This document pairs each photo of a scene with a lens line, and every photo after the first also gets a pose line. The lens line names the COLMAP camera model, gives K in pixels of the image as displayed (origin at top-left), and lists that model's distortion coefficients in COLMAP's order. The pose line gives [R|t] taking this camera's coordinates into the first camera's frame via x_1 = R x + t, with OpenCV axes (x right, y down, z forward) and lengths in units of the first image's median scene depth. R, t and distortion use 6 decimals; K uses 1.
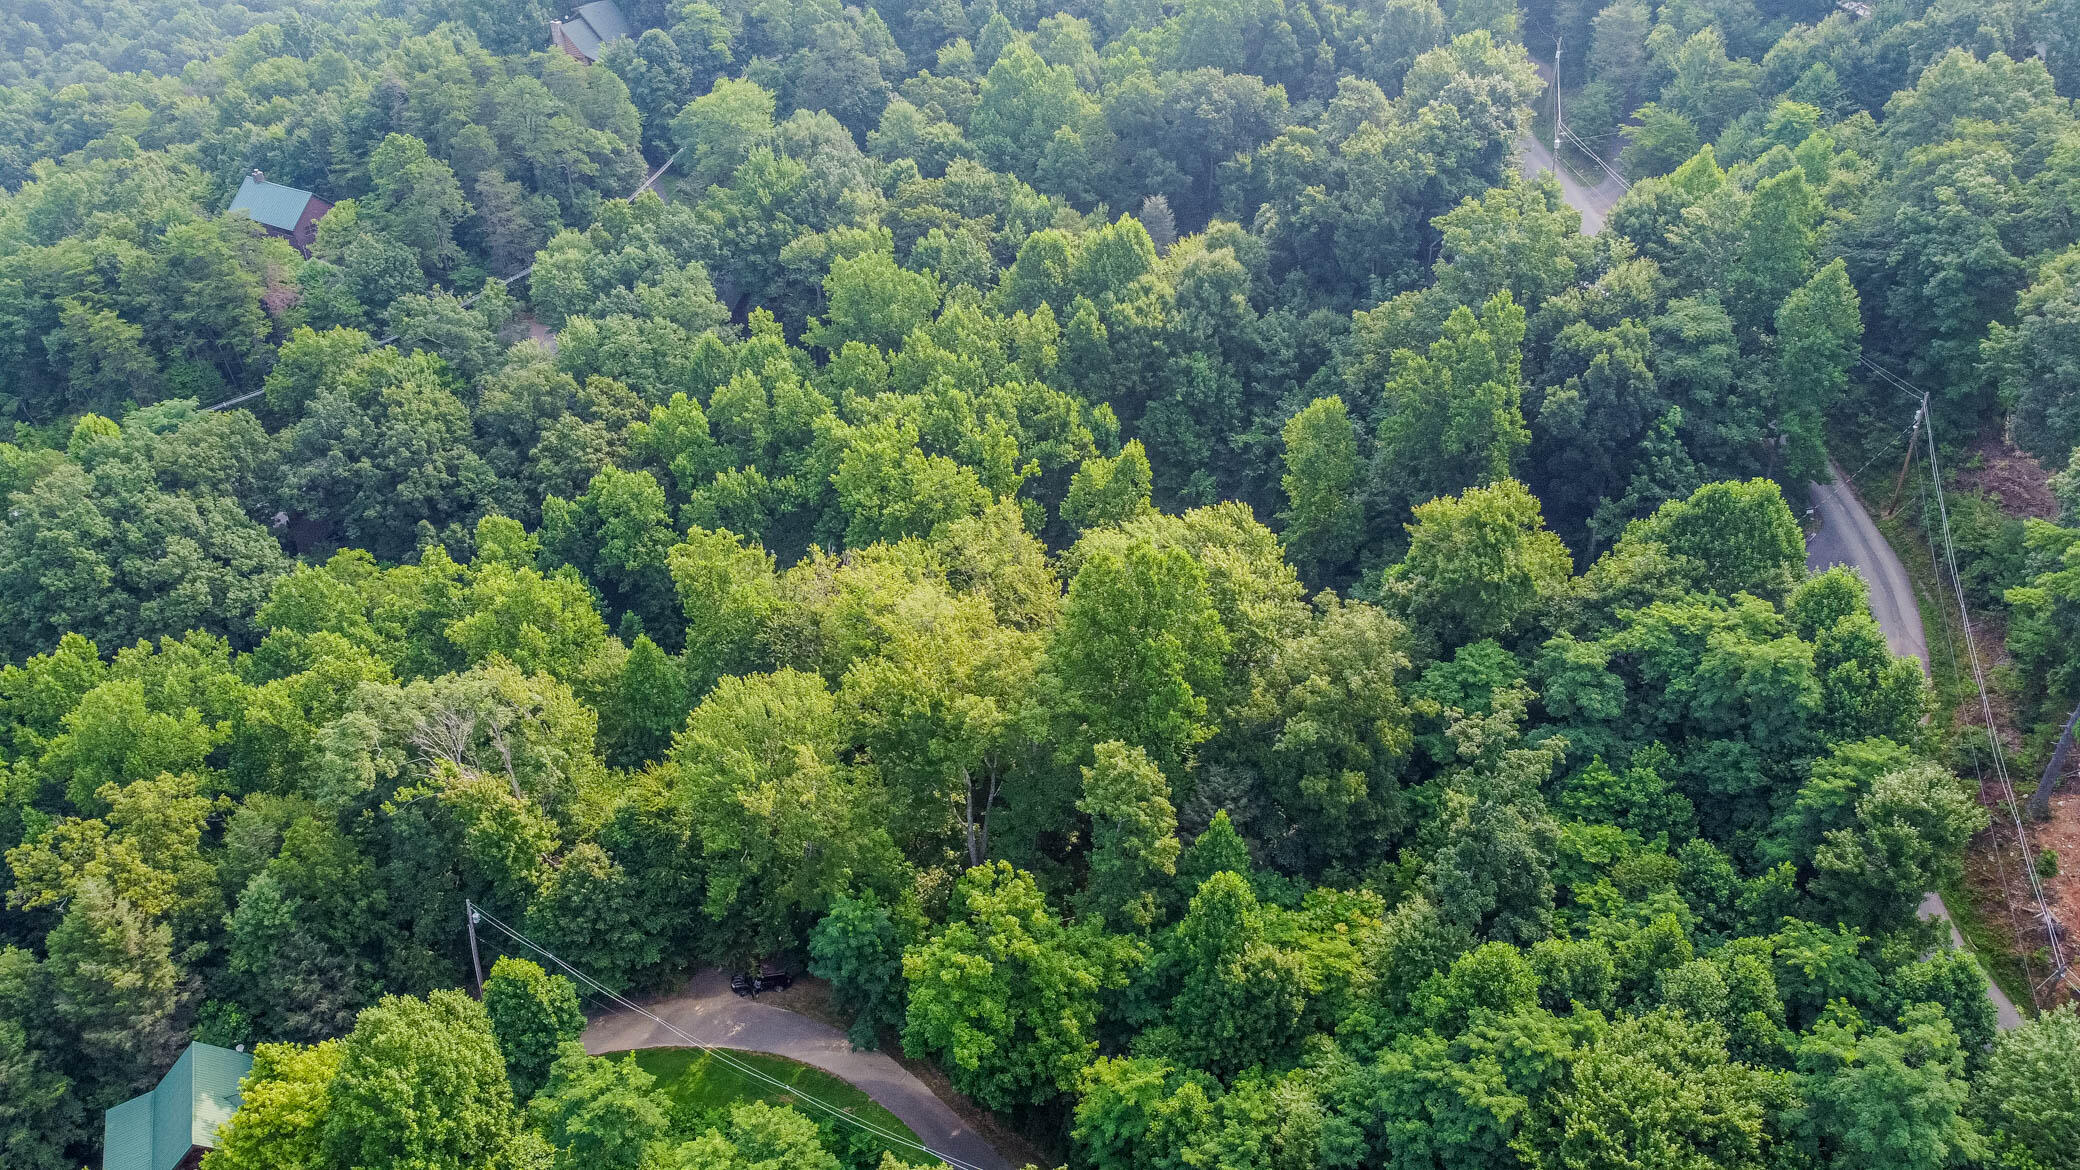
lens RADIAL K [[1586.4, 0, 1029.1], [0, 1586.4, 584.5], [0, 0, 1]] dist [-0.001234, -0.001978]
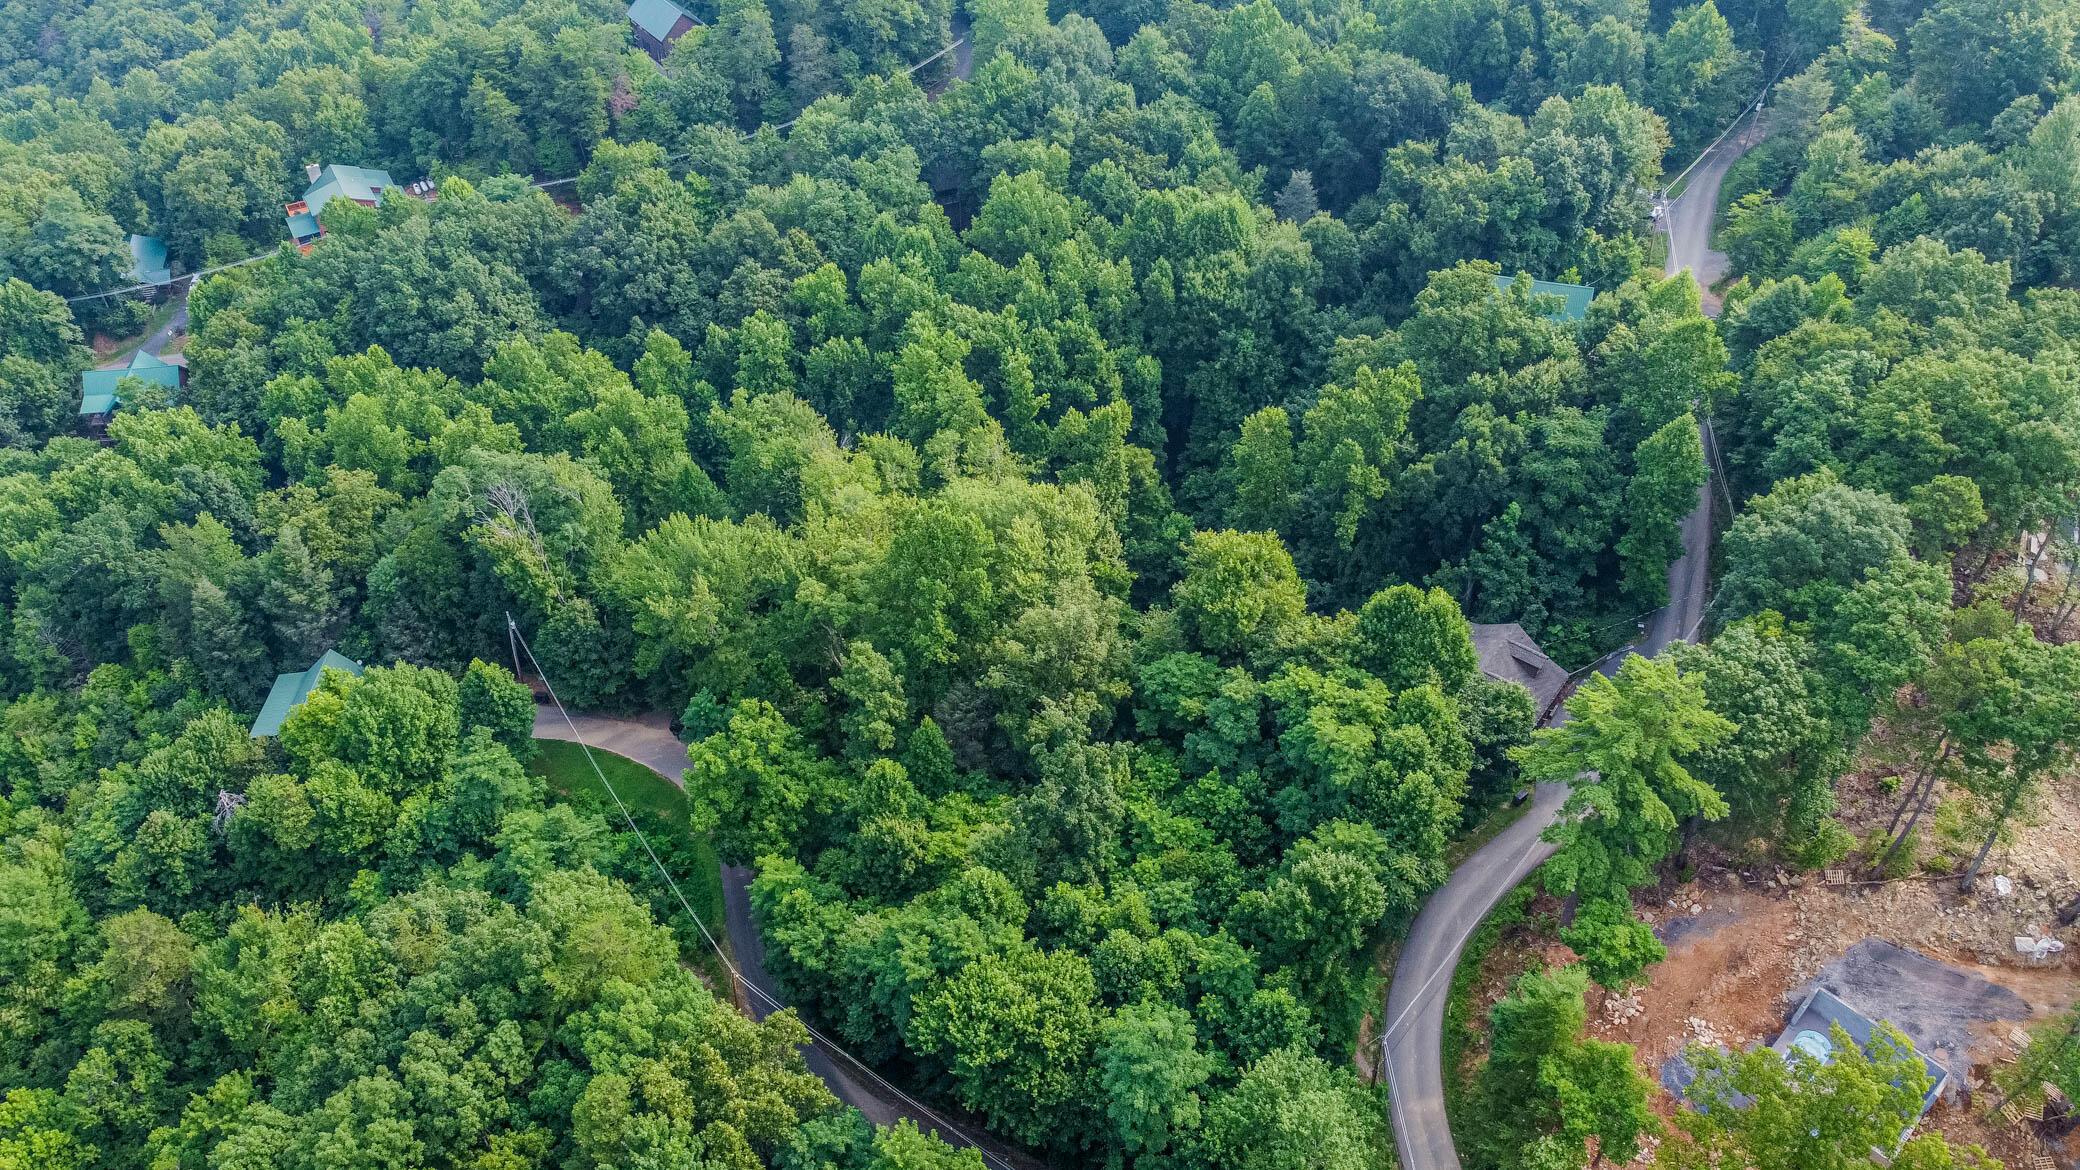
lens RADIAL K [[1586.4, 0, 1029.1], [0, 1586.4, 584.5], [0, 0, 1]] dist [-0.001234, -0.001978]
pose [[0.914105, 0.285328, -0.288096, 0.434062], [-0.241098, 0.953739, 0.179591, -0.175961], [0.326011, -0.094705, 0.940610, -0.172265]]
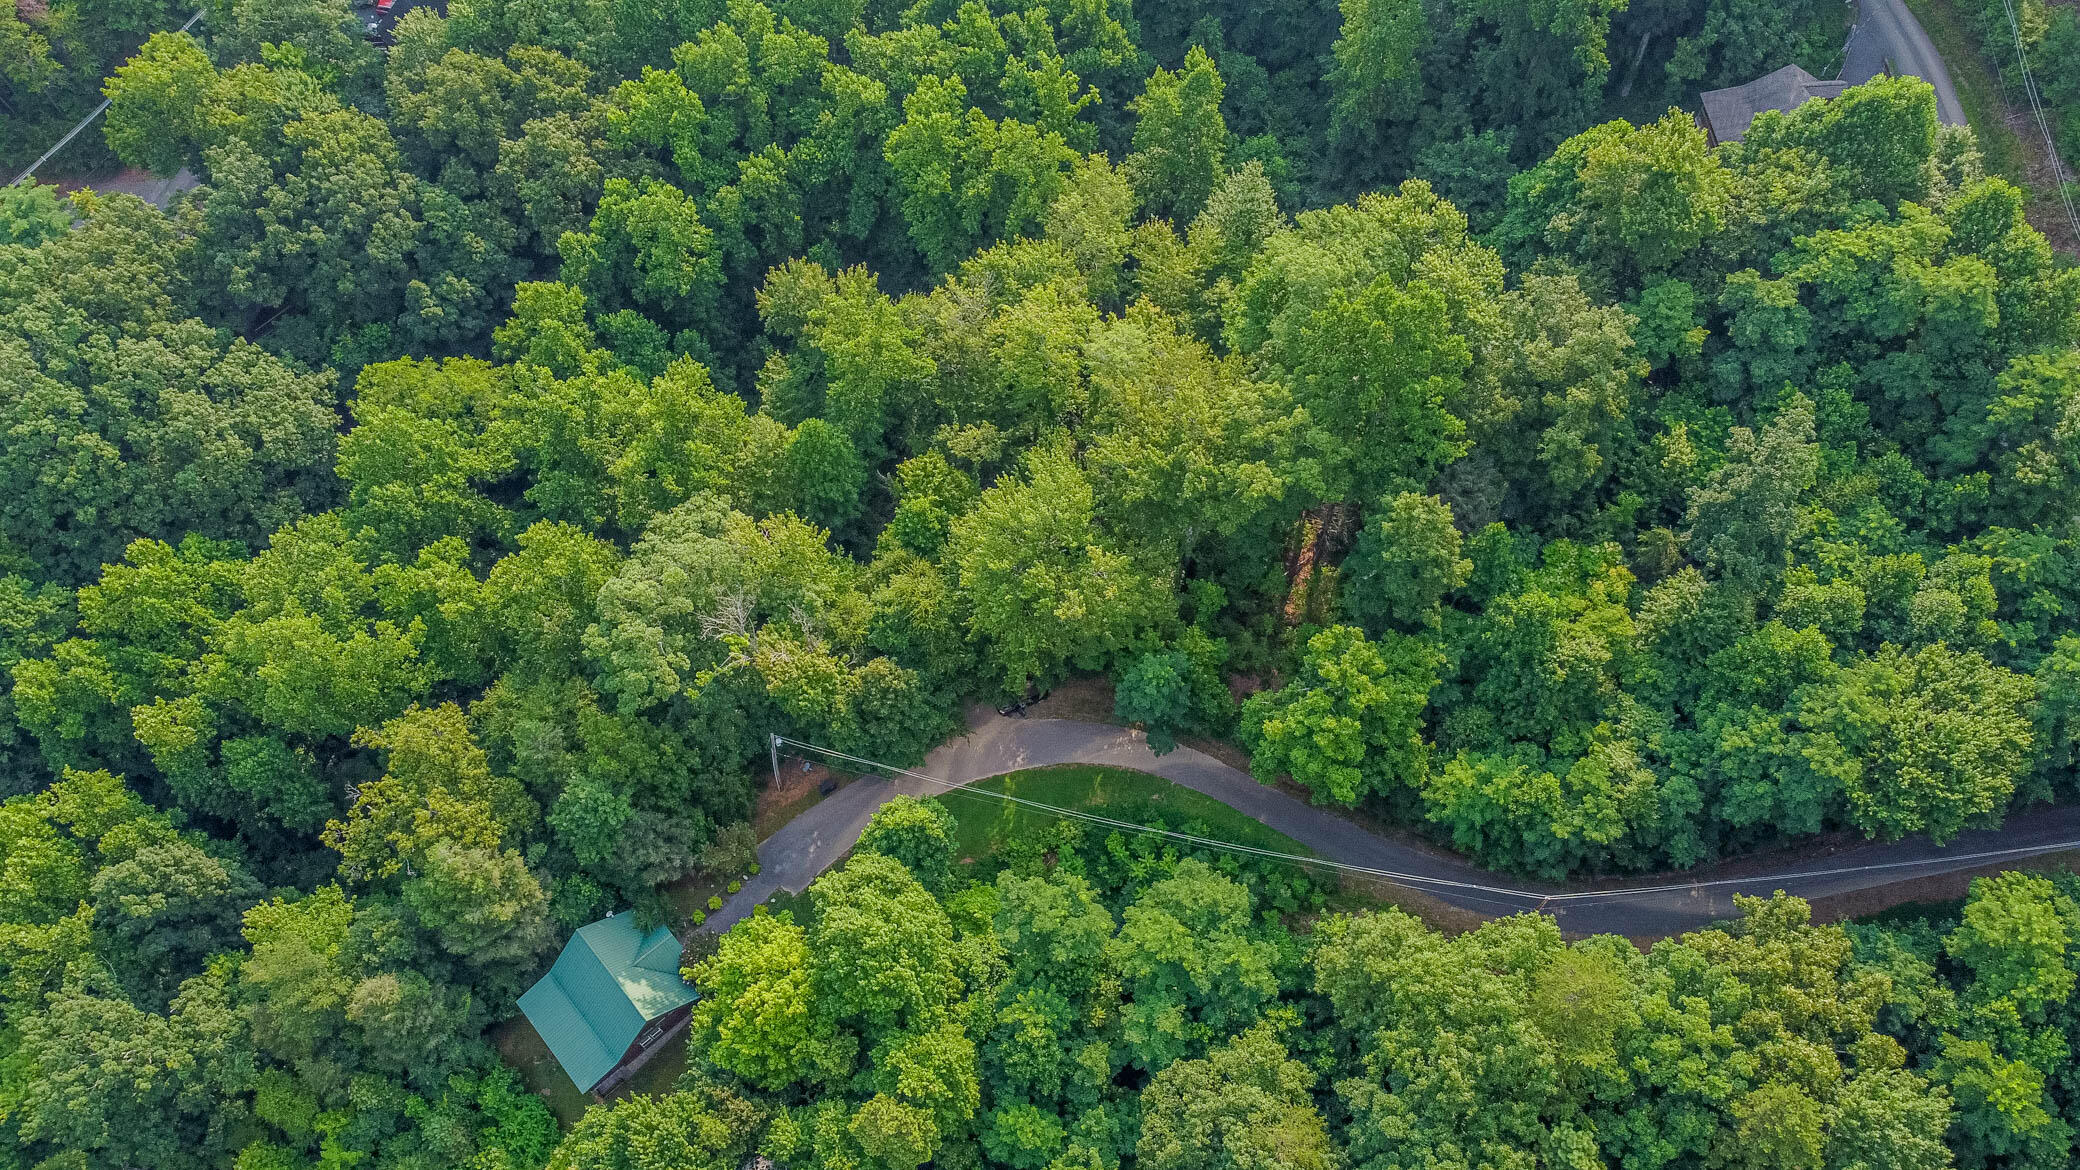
lens RADIAL K [[1586.4, 0, 1029.1], [0, 1586.4, 584.5], [0, 0, 1]] dist [-0.001234, -0.001978]
pose [[0.949495, -0.276042, 0.149199, -0.289772], [0.175211, 0.860867, 0.477712, -0.320990], [-0.260310, -0.427443, 0.865755, 0.082402]]
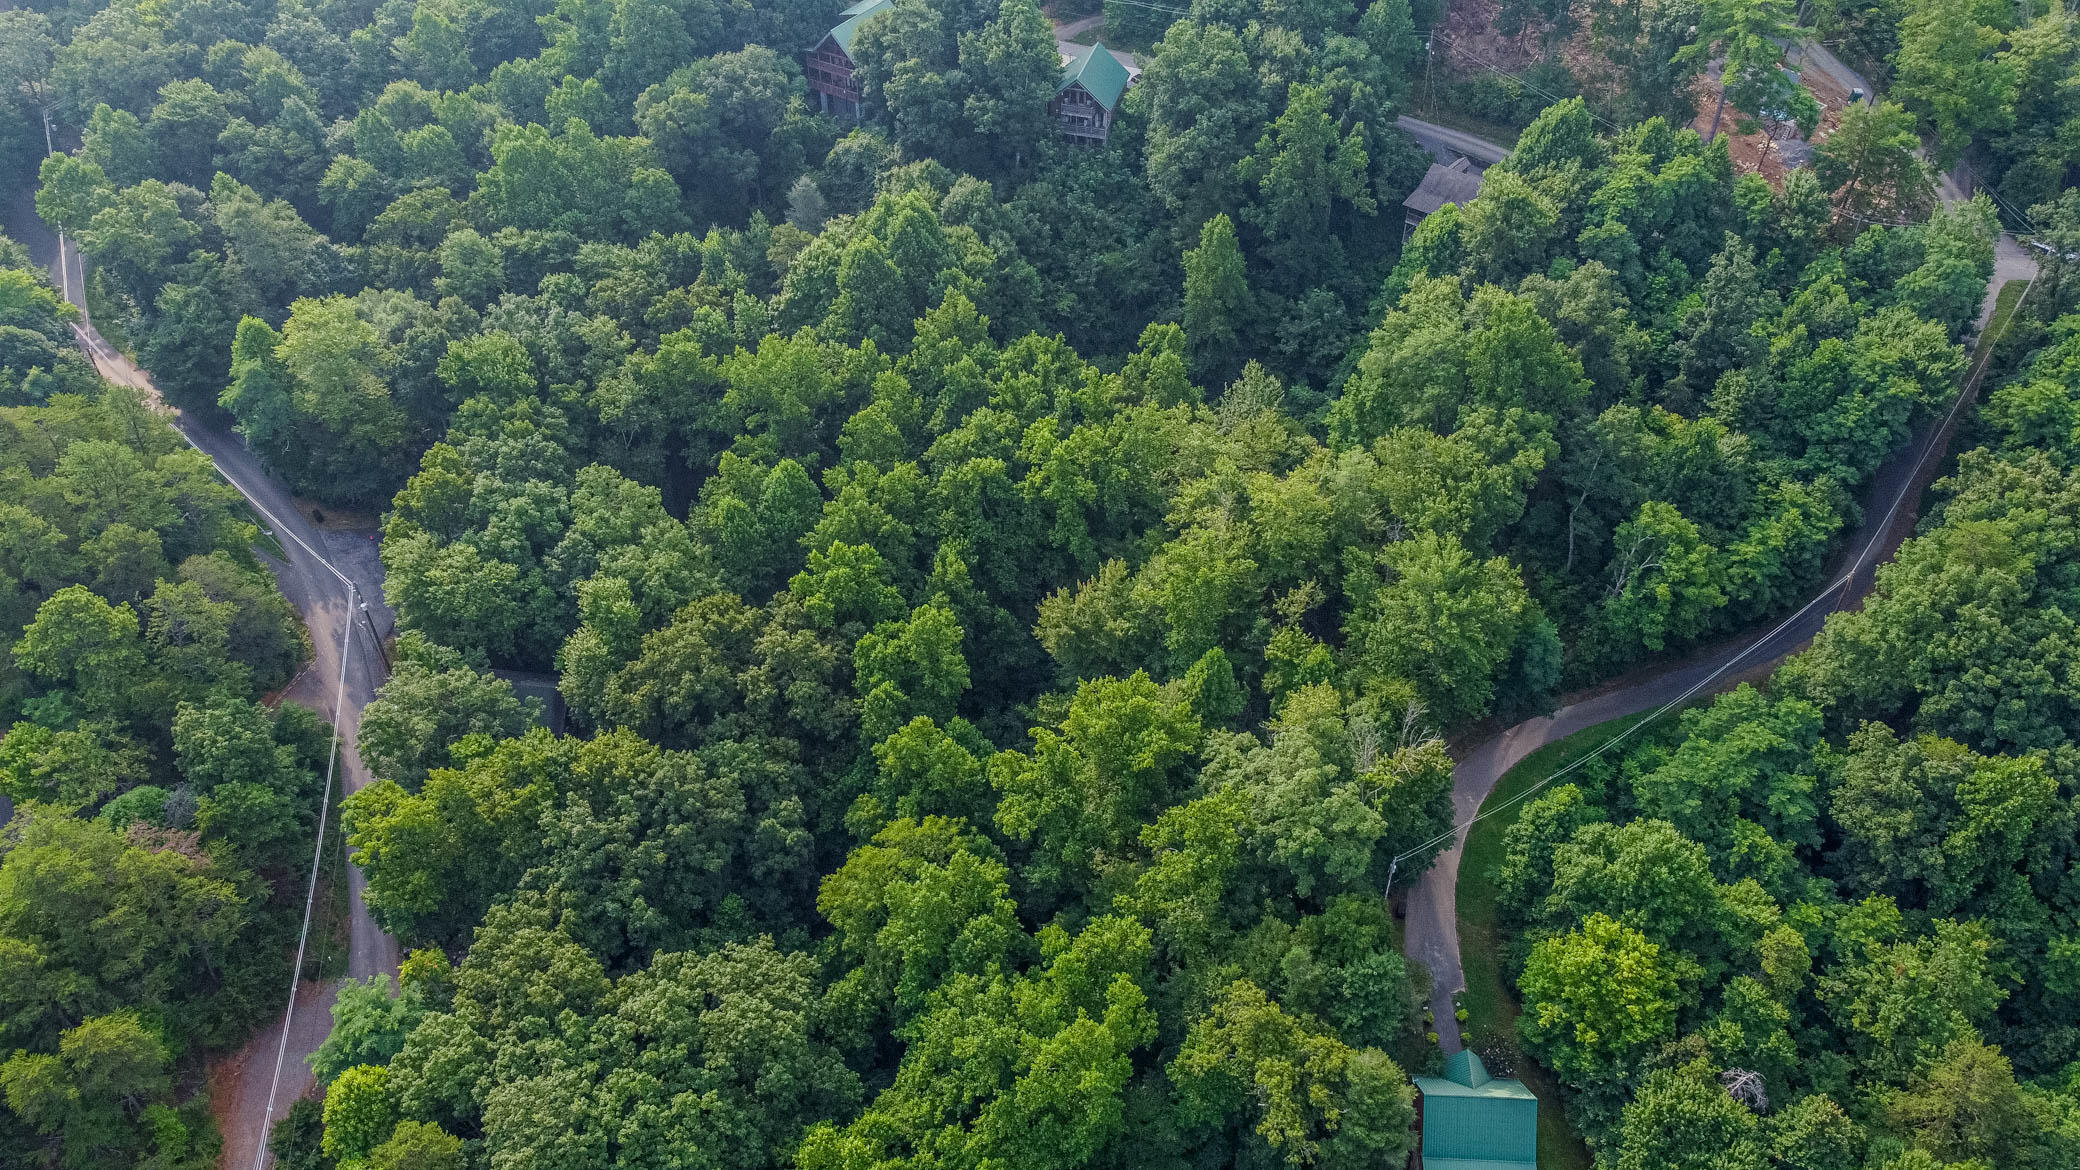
lens RADIAL K [[1589.9, 0, 1031.9], [0, 1589.9, 587.6], [0, 0, 1]] dist [0.001918, -0.009493]
pose [[0.433272, -0.608523, 0.664813, -1.035602], [0.517825, 0.771818, 0.368991, -0.492413], [-0.737654, 0.184384, 0.649515, 0.344307]]
